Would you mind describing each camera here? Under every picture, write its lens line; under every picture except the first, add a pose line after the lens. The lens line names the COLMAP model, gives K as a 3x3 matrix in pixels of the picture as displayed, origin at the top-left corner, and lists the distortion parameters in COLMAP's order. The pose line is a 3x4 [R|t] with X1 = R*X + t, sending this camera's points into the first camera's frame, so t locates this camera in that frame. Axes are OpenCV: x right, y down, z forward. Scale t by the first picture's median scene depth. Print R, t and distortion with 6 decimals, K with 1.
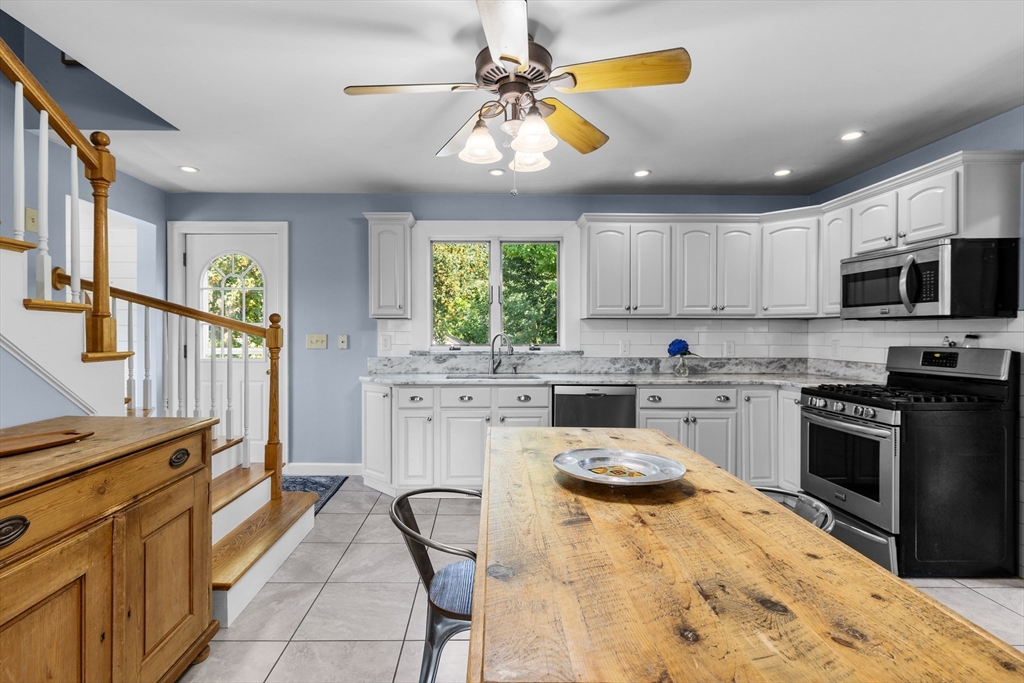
lens RADIAL K [[499.4, 0, 478.7], [0, 499.4, 345.6], [0, 0, 1]] dist [0.005506, -0.002196]
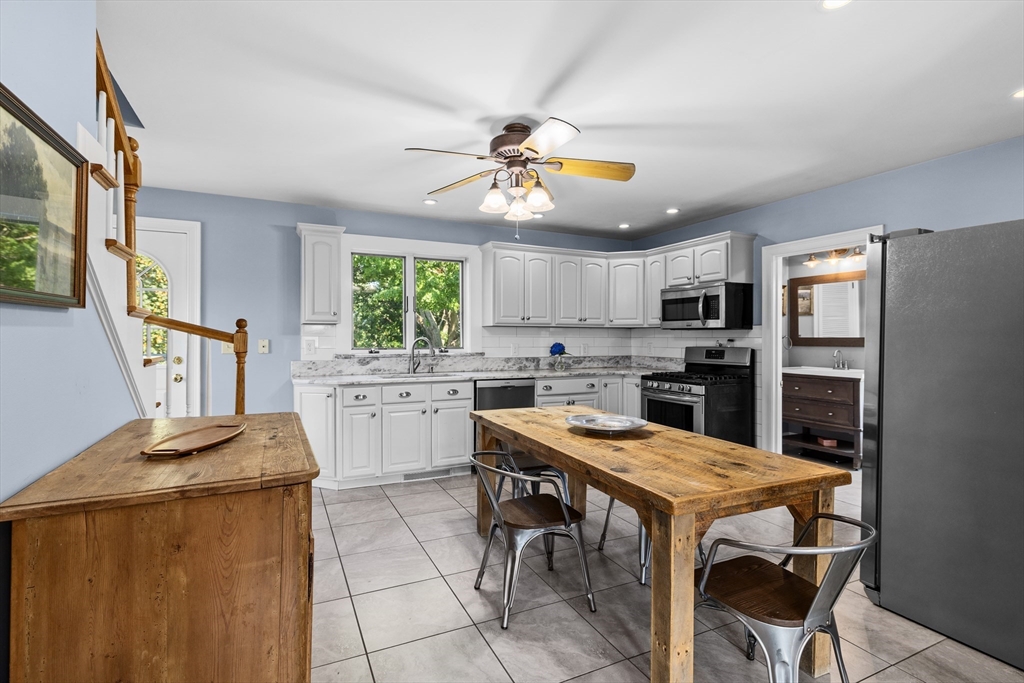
lens RADIAL K [[499.4, 0, 497.8], [0, 499.4, 346.9], [0, 0, 1]] dist [0.005506, -0.002196]
pose [[0.904683, -0.007310, 0.426022, -0.323754], [0.009450, 0.999951, -0.002910, 0.001018], [-0.425980, 0.006659, 0.904708, -0.132677]]
